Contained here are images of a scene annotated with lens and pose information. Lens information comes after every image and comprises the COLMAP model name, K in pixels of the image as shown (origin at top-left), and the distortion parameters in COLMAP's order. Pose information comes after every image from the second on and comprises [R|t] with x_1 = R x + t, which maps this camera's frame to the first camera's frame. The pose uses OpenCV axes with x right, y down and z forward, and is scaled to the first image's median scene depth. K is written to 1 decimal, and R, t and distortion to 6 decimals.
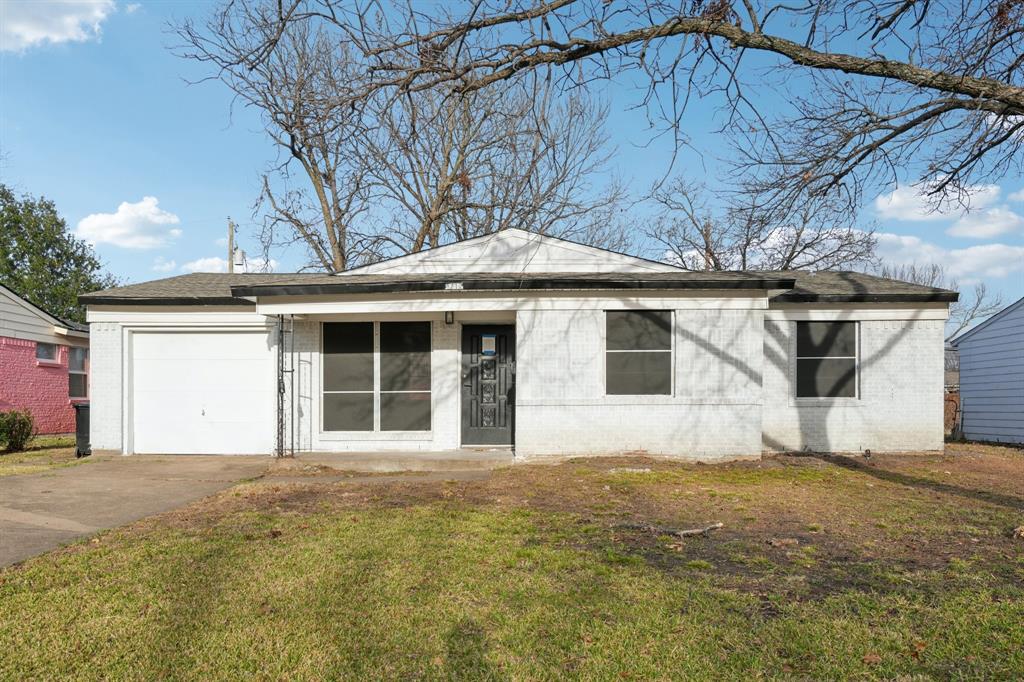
lens RADIAL K [[842.2, 0, 514.6], [0, 842.2, 379.5], [0, 0, 1]] dist [-0.000142, -0.000160]
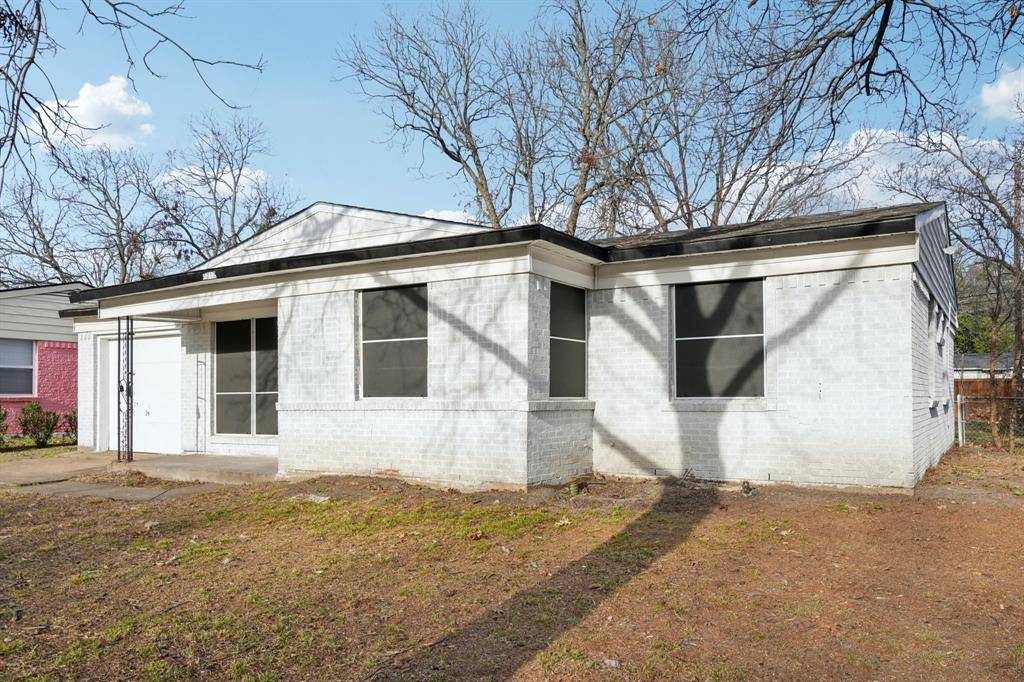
lens RADIAL K [[778.6, 0, 512.0], [0, 778.6, 341.0], [0, 0, 1]] dist [-0.007451, -0.001702]
pose [[0.868872, -0.039559, -0.493453, 0.554081], [0.020952, 0.998848, -0.043182, 0.000670], [0.494593, 0.027180, 0.868700, 0.408789]]
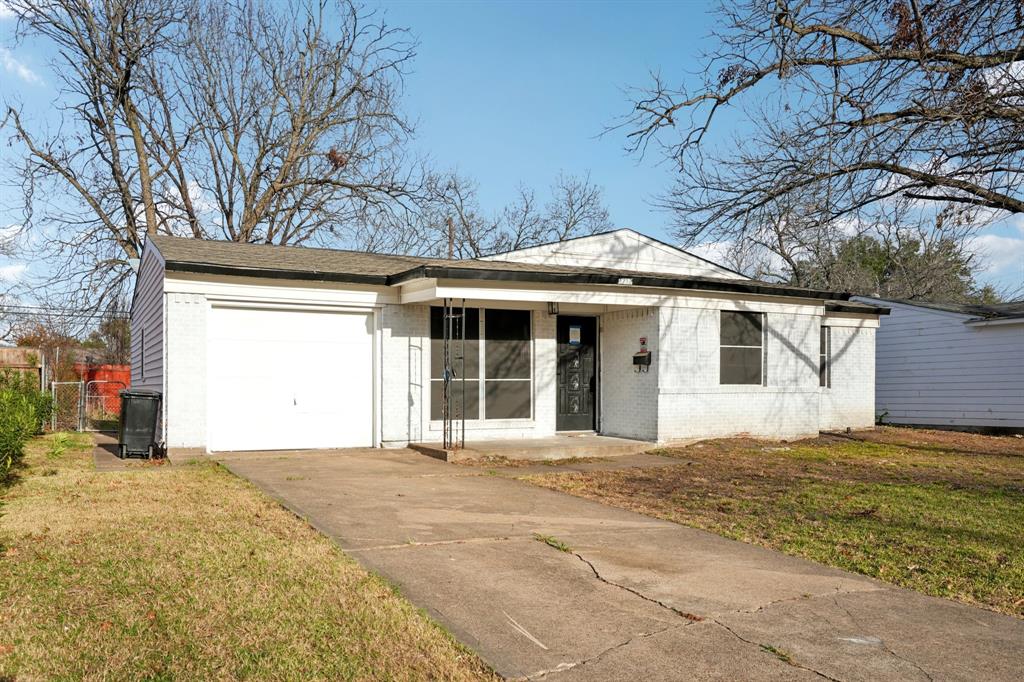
lens RADIAL K [[839.3, 0, 512.0], [0, 839.3, 341.0], [0, 0, 1]] dist [0.002115, 0.000543]
pose [[0.873603, 0.029174, 0.485765, -0.648685], [-0.015653, 0.999369, -0.031870, 0.000580], [-0.486388, 0.020238, 0.873509, 0.134047]]
